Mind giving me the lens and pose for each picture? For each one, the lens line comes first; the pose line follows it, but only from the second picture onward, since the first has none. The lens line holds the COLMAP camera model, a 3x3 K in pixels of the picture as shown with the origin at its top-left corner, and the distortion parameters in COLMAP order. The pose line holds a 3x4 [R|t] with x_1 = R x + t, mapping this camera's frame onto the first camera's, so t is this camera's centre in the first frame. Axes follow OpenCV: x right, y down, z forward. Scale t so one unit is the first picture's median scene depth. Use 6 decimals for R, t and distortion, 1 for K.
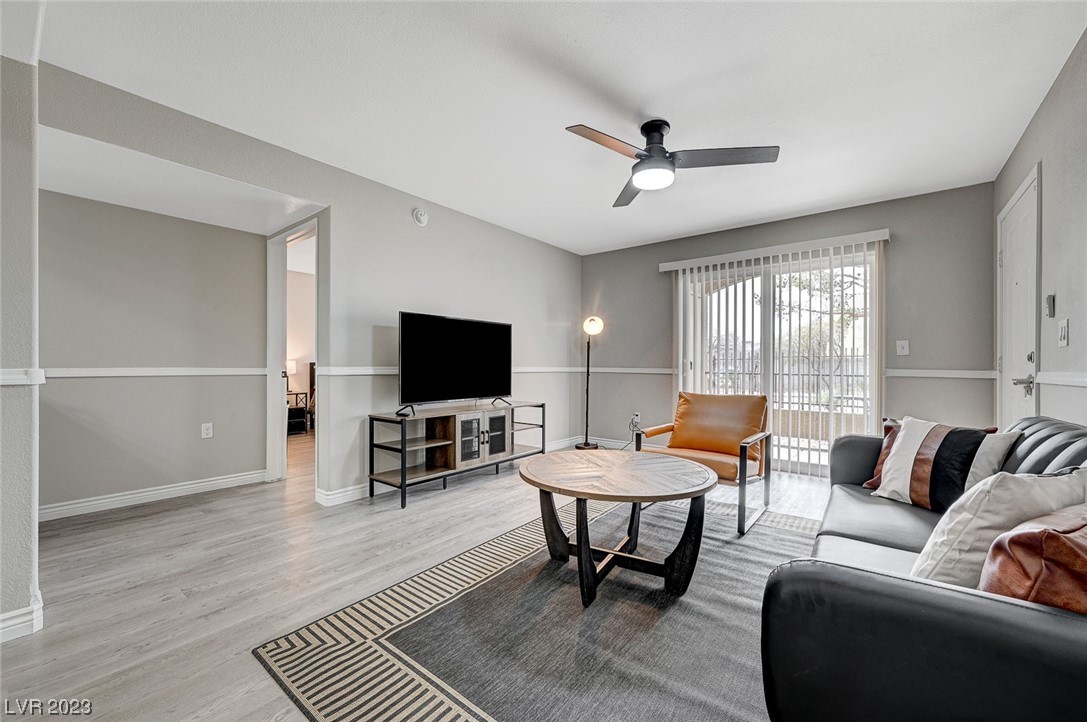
lens RADIAL K [[430.7, 0, 540.7], [0, 430.7, 365.9], [0, 0, 1]] dist [0.000550, 0.001139]
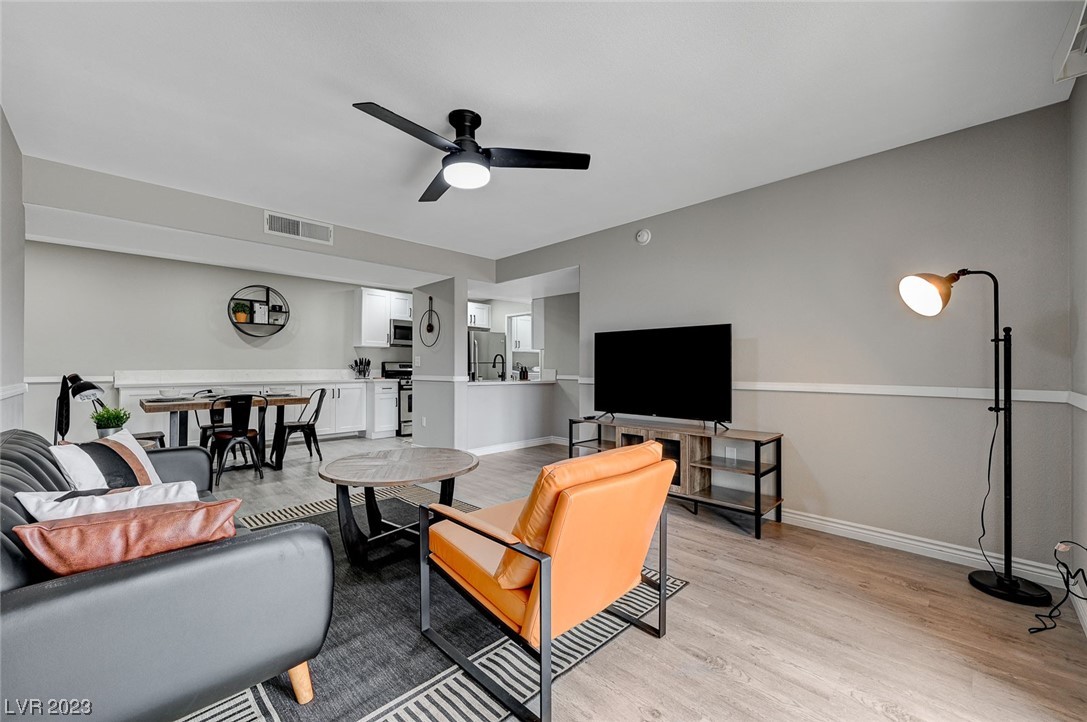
lens RADIAL K [[430.7, 0, 548.1], [0, 430.7, 358.3], [0, 0, 1]] dist [0.000550, 0.001139]
pose [[-0.105310, -0.014424, -0.994335, 0.855933], [-0.003725, 0.999894, -0.014110, -0.042773], [0.994432, 0.002218, -0.105352, 0.963621]]
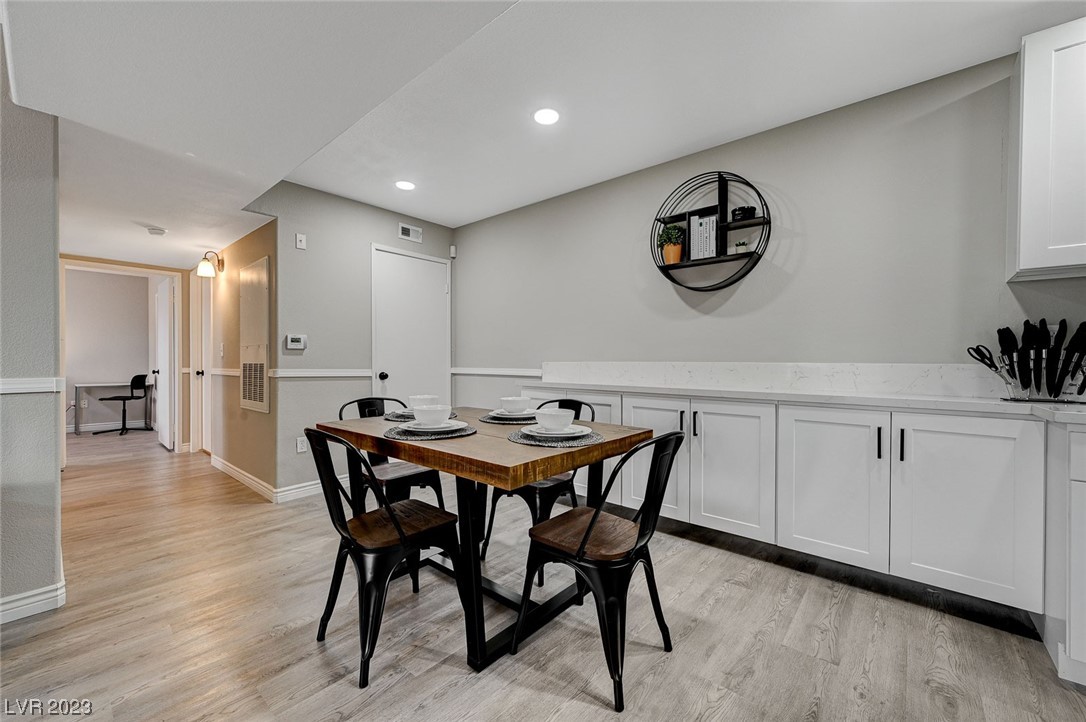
lens RADIAL K [[430.3, 0, 538.7], [0, 430.3, 364.4], [0, 0, 1]] dist [0.000550, 0.001139]
pose [[-0.999220, -0.002690, 0.039396, -0.510952], [-0.002156, 0.999905, 0.013594, -0.022039], [-0.039428, 0.013499, -0.999131, 0.410902]]
